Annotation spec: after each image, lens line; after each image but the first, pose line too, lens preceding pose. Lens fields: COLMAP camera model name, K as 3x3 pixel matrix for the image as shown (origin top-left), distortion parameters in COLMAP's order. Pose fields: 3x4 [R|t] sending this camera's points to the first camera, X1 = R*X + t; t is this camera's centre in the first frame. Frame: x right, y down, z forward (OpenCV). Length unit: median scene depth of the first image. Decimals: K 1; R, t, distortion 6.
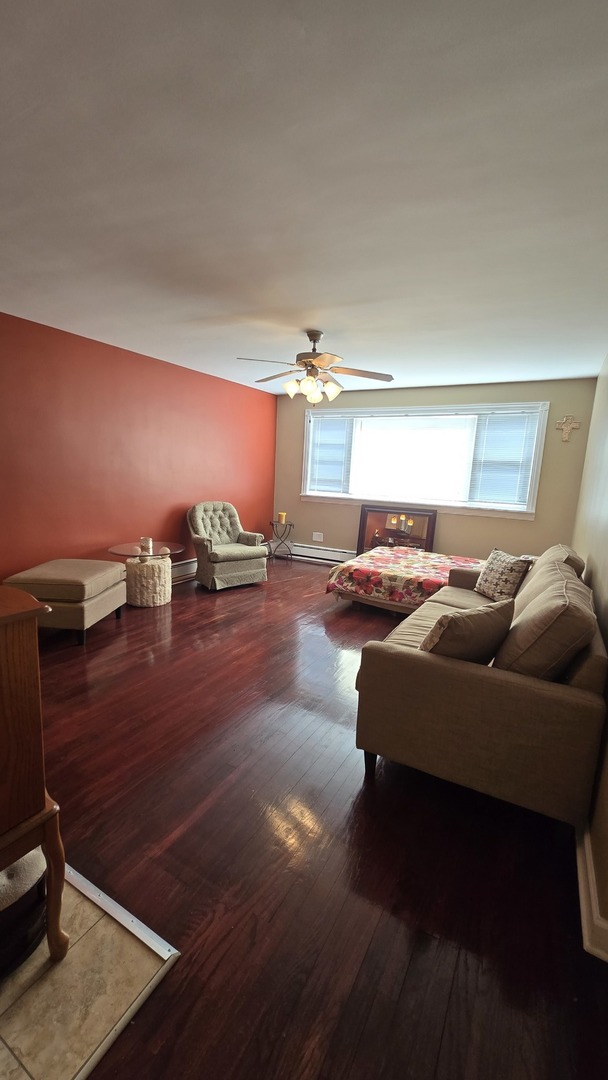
lens RADIAL K [[439.8, 0, 298.4], [0, 439.8, 545.4], [0, 0, 1]] dist [0.000068, -0.000292]
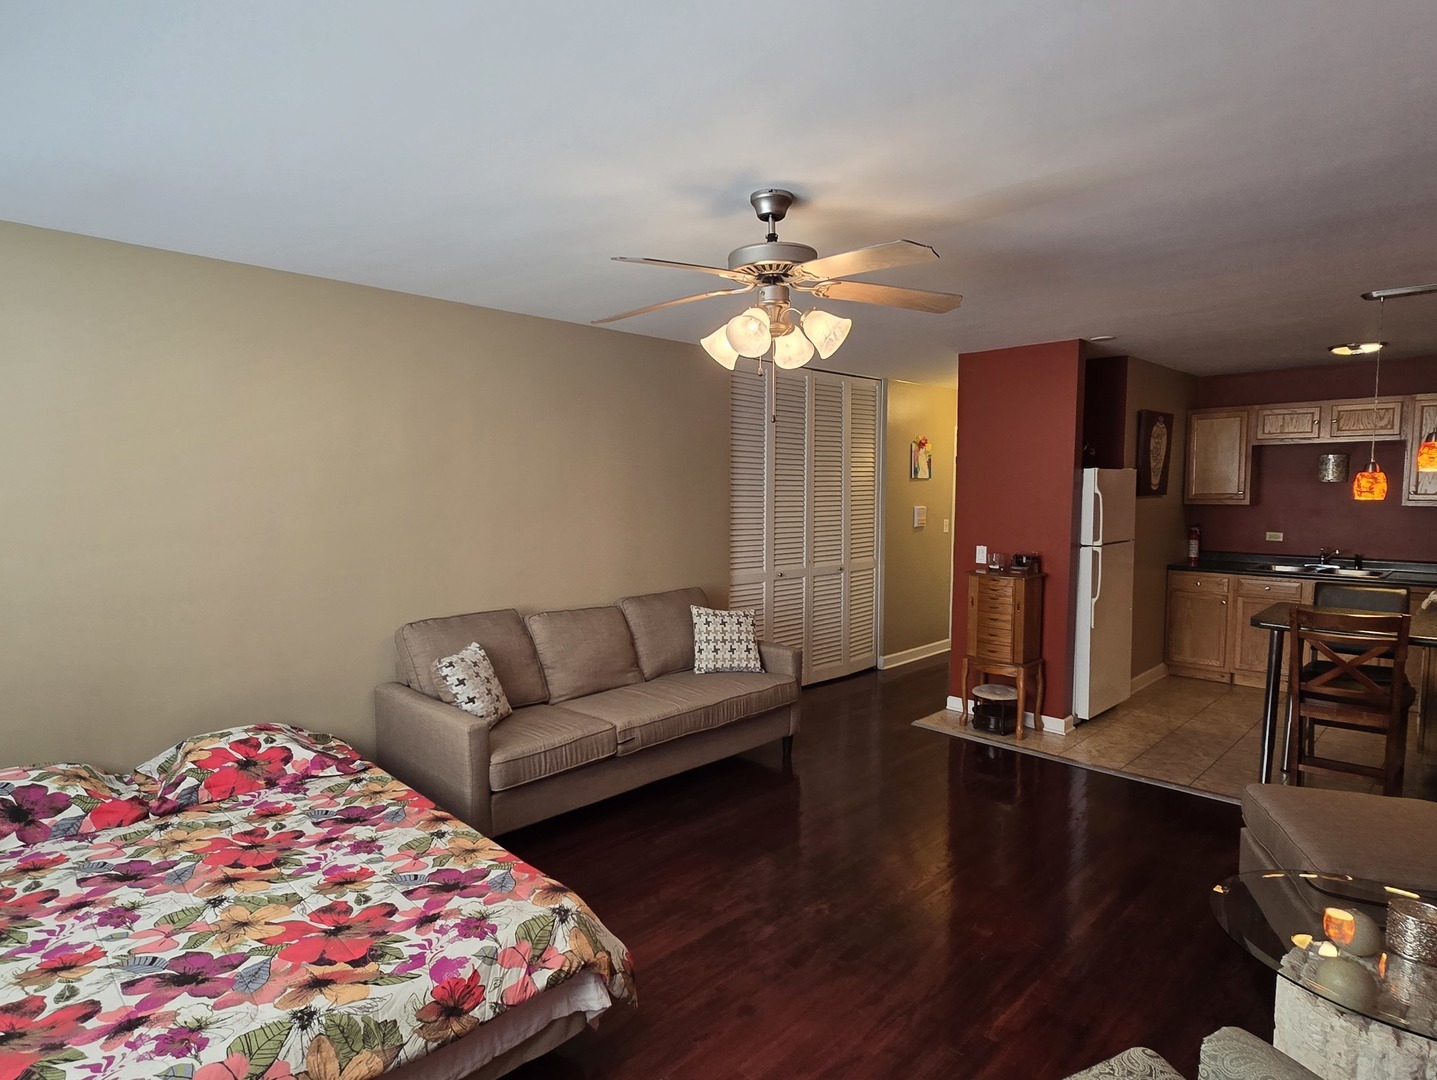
lens RADIAL K [[785.8, 0, 727.6], [0, 785.8, 551.0], [0, 0, 1]] dist [0.002027, -0.000862]
pose [[-0.964128, -0.067167, 0.256798, -0.094868], [0.001175, 0.966365, 0.257170, -0.281611], [-0.265434, 0.248247, -0.931621, 1.366242]]
